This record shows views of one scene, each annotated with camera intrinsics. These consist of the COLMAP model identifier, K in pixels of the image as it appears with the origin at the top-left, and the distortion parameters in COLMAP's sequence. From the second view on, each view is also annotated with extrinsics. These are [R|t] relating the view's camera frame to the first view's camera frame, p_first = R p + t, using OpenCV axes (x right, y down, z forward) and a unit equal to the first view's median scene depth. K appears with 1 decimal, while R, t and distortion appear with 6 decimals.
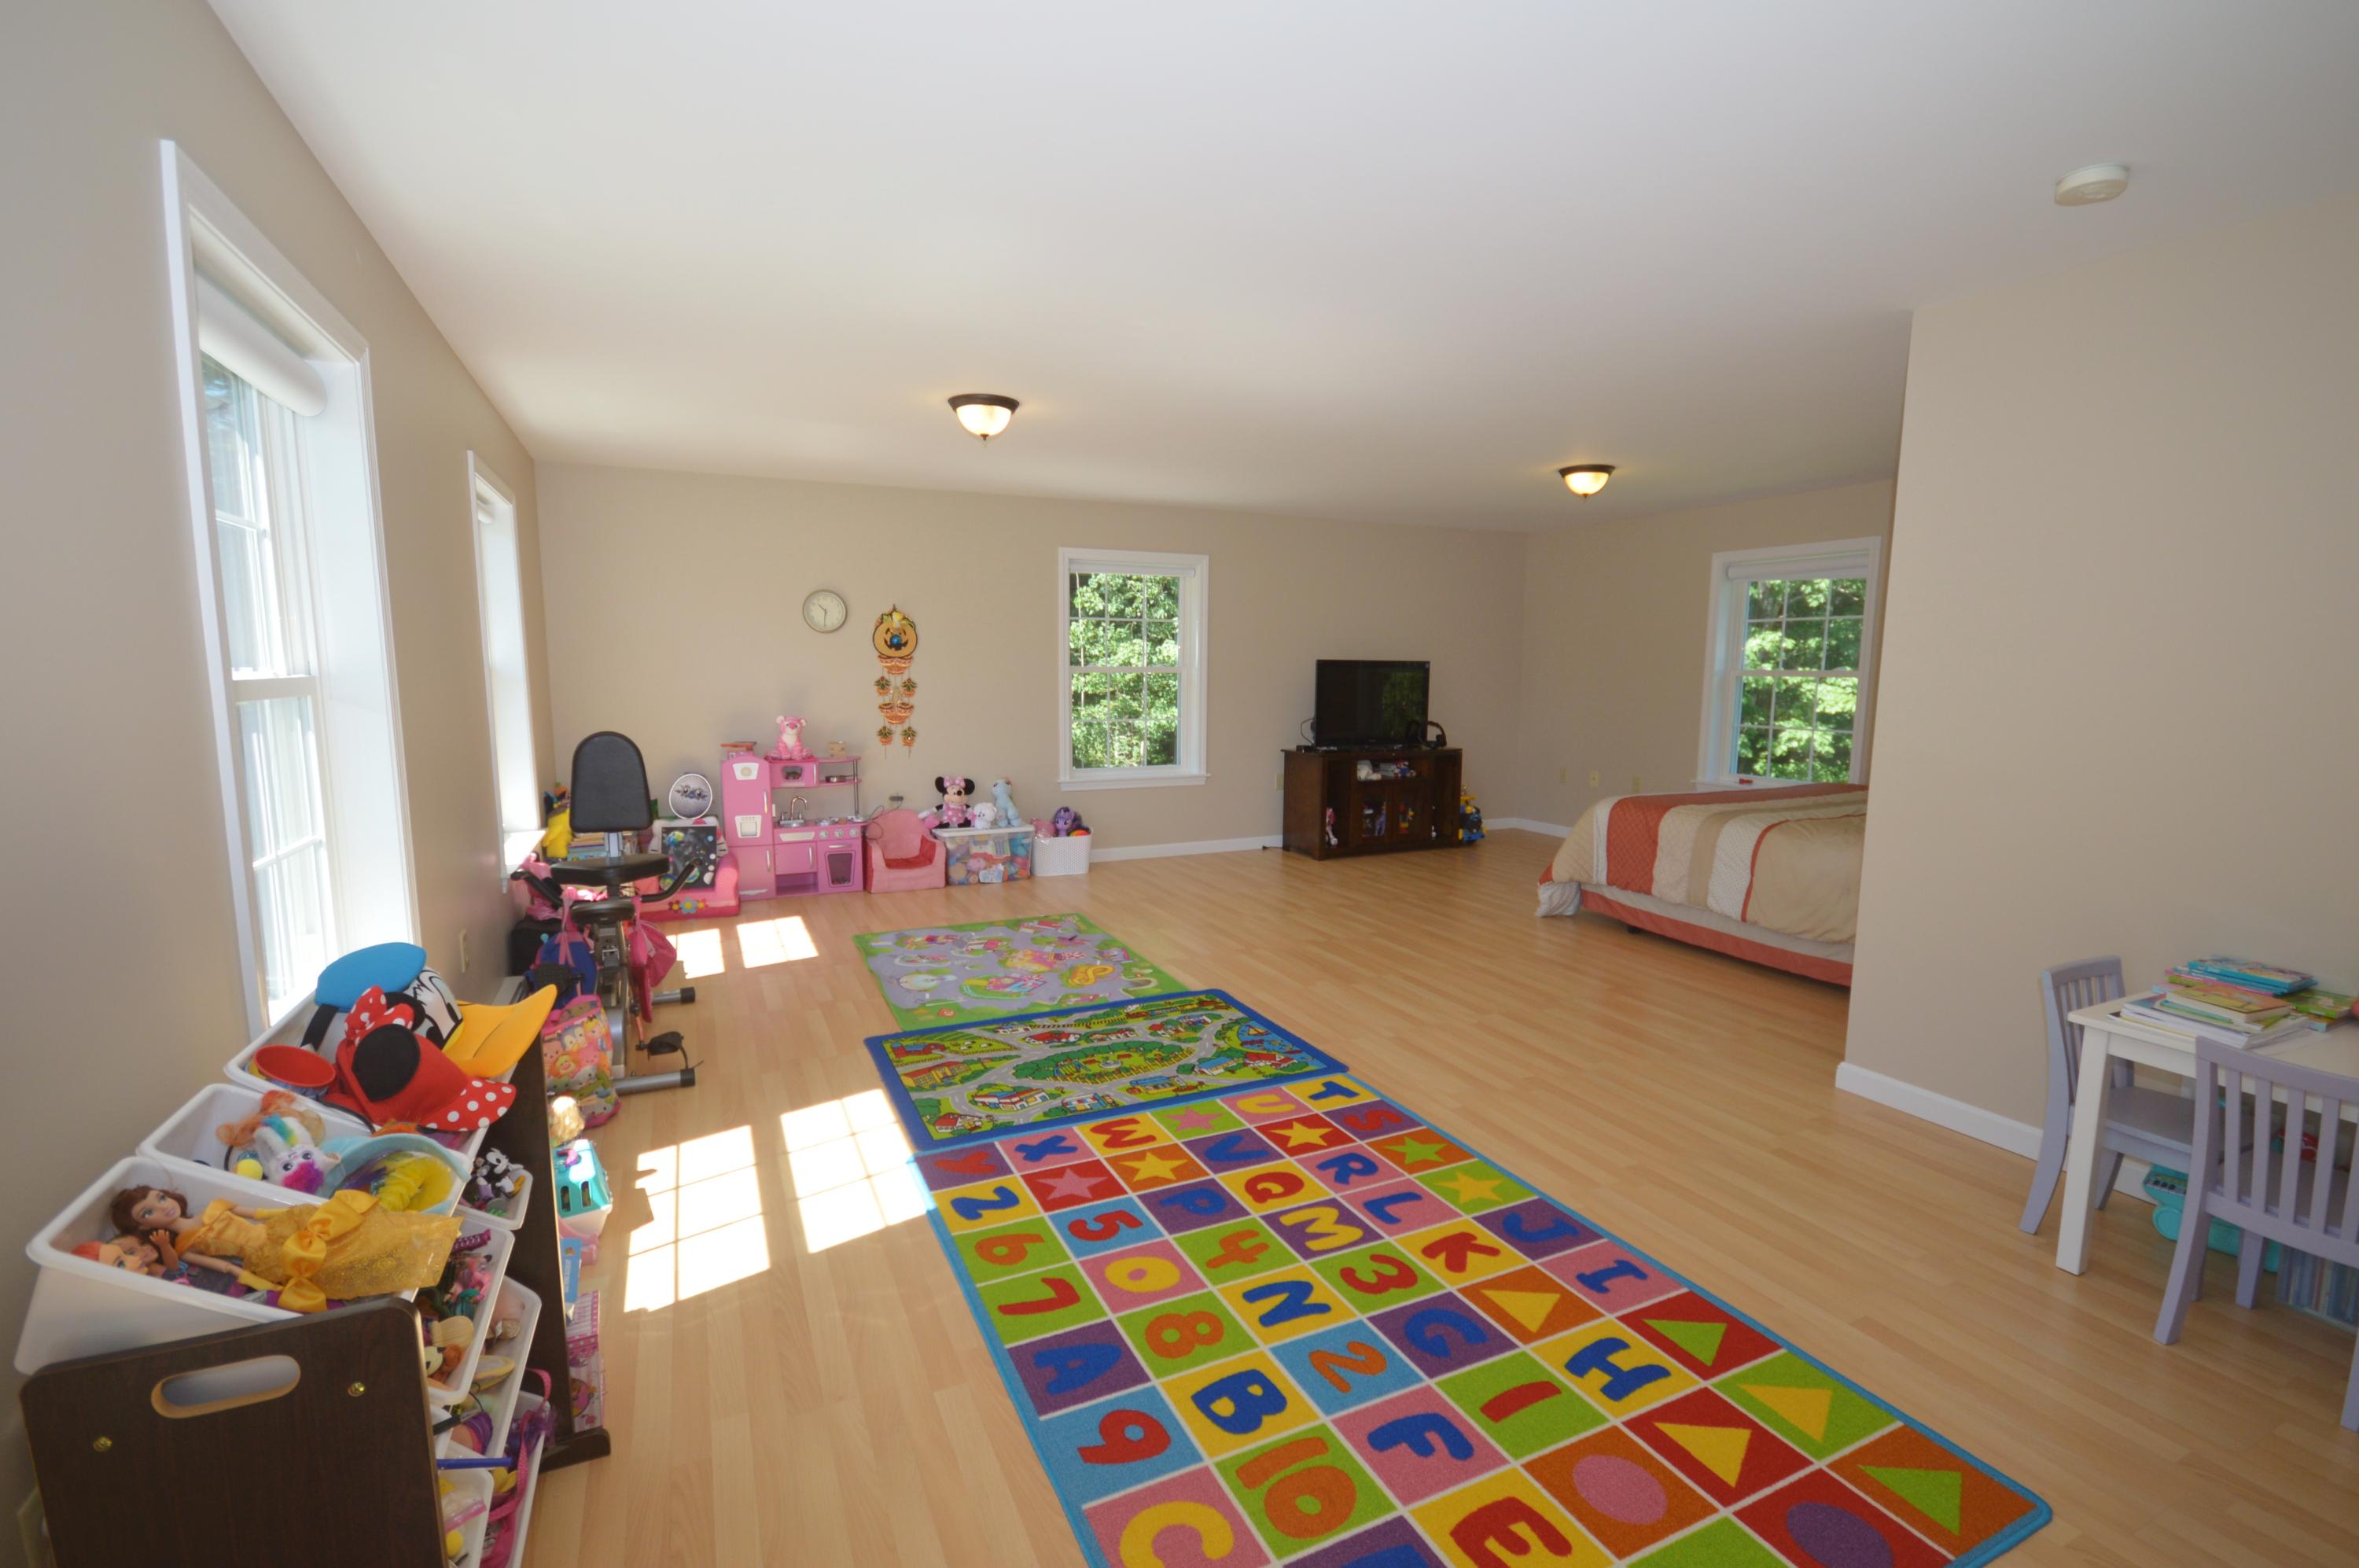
lens RADIAL K [[1053.5, 0, 1177.8], [0, 1053.5, 802.2], [0, 0, 1]] dist [0.003123, 0.000121]
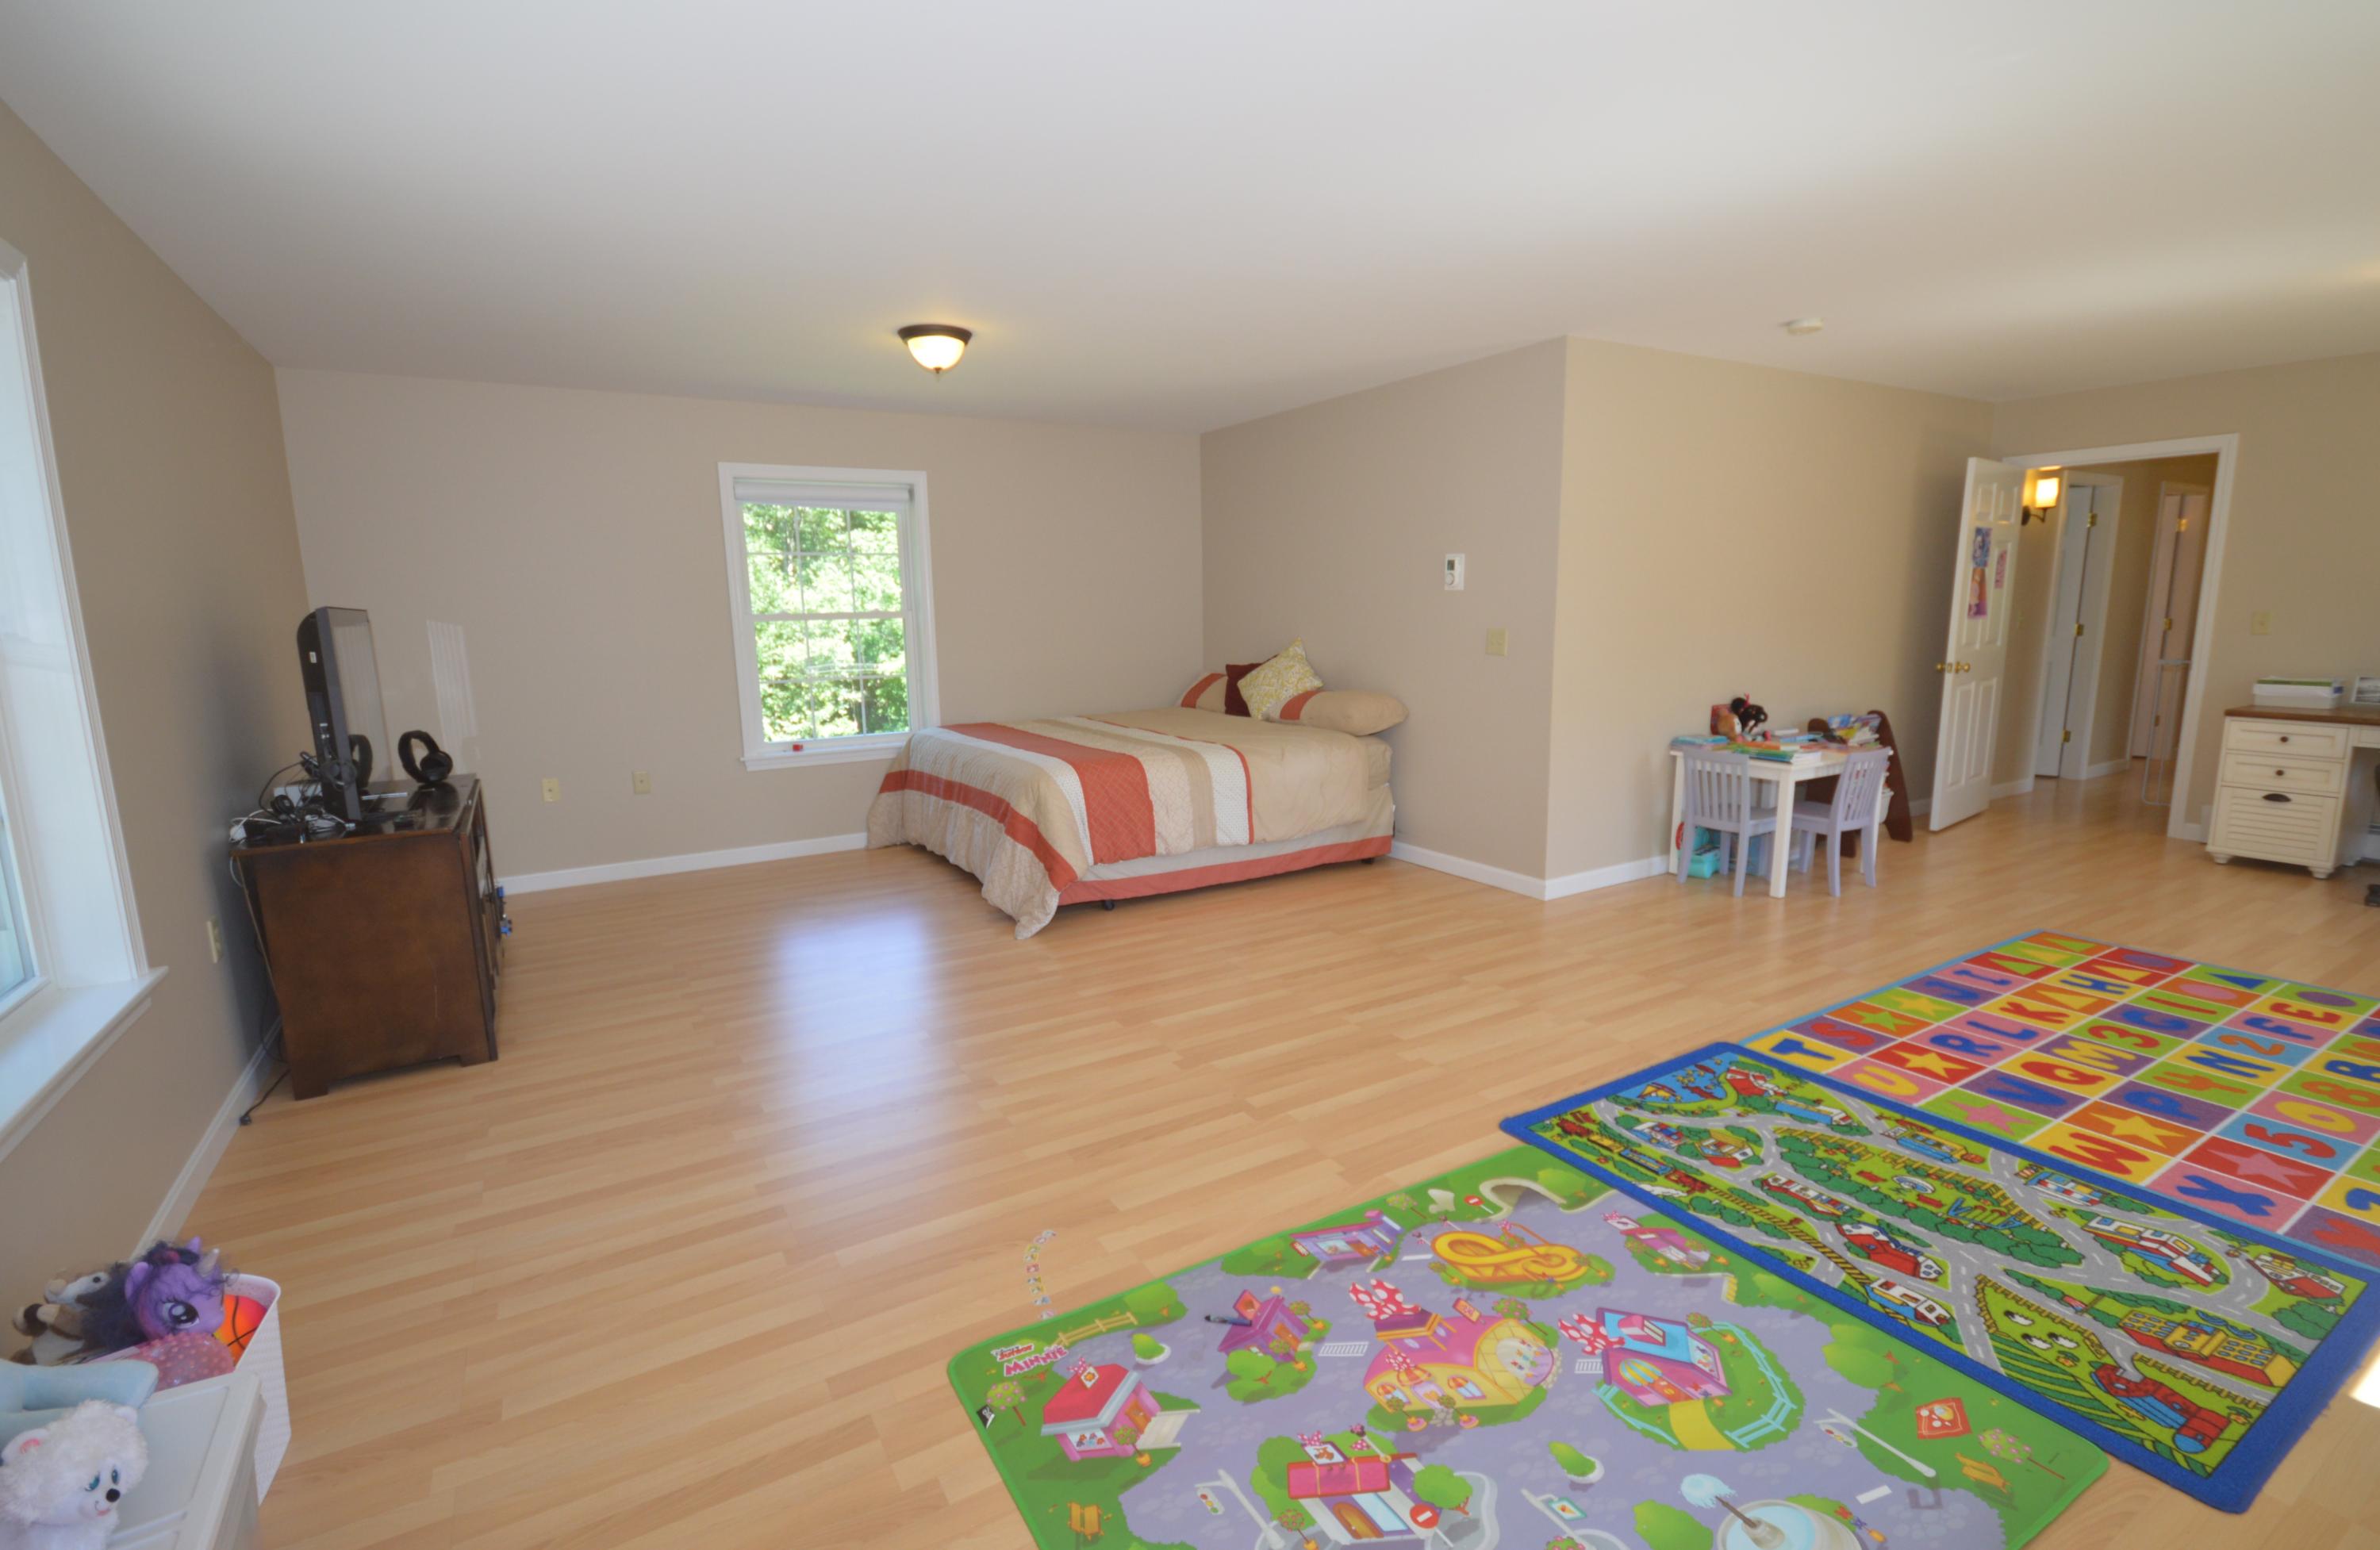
lens RADIAL K [[1072.4, 0, 1189.7], [0, 1072.4, 794.5], [0, 0, 1]] dist [0.020970, -0.017932]
pose [[-0.104335, -0.175263, 0.978978, -0.648581], [0.148934, 0.970497, 0.189617, -0.191479], [-0.983327, 0.165586, -0.075155, 1.476765]]
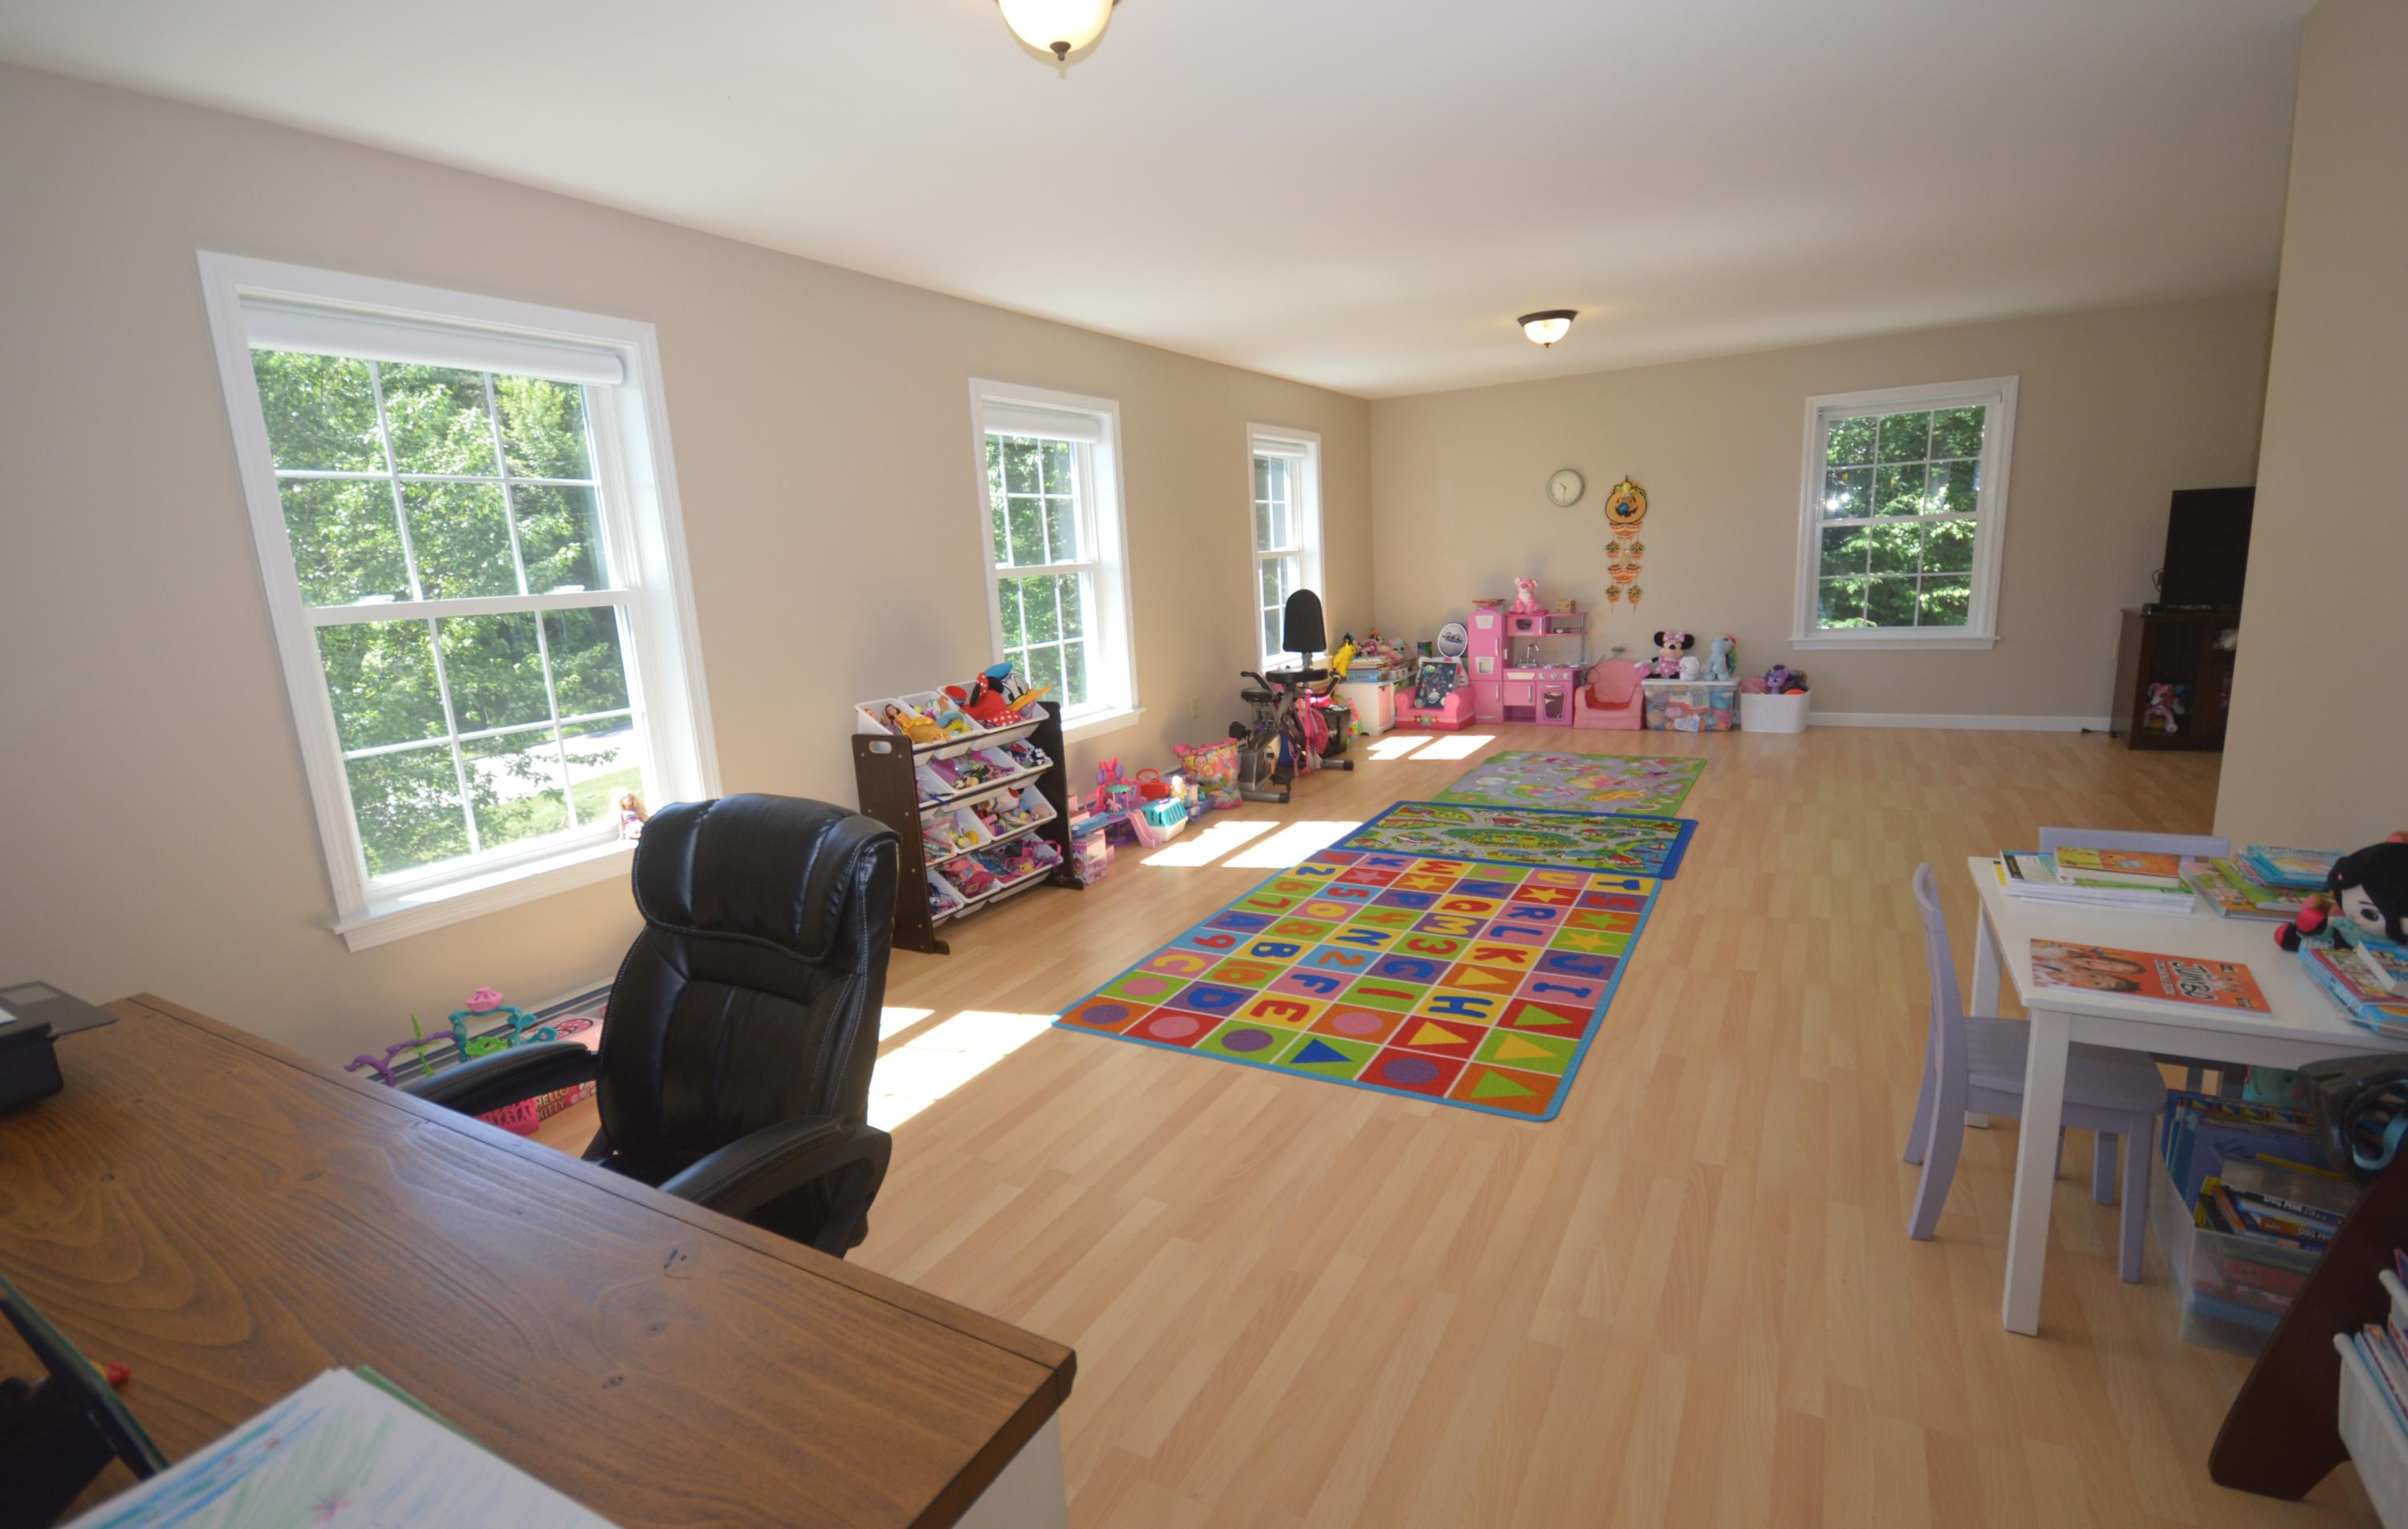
lens RADIAL K [[1102.0, 0, 1200.9], [0, 1102.0, 787.6], [0, 0, 1]] dist [0.002337, 0.000165]
pose [[0.580140, 0.134240, -0.803379, 0.819318], [-0.051668, 0.990404, 0.128181, 0.026796], [0.812877, -0.032854, 0.581509, -0.116263]]
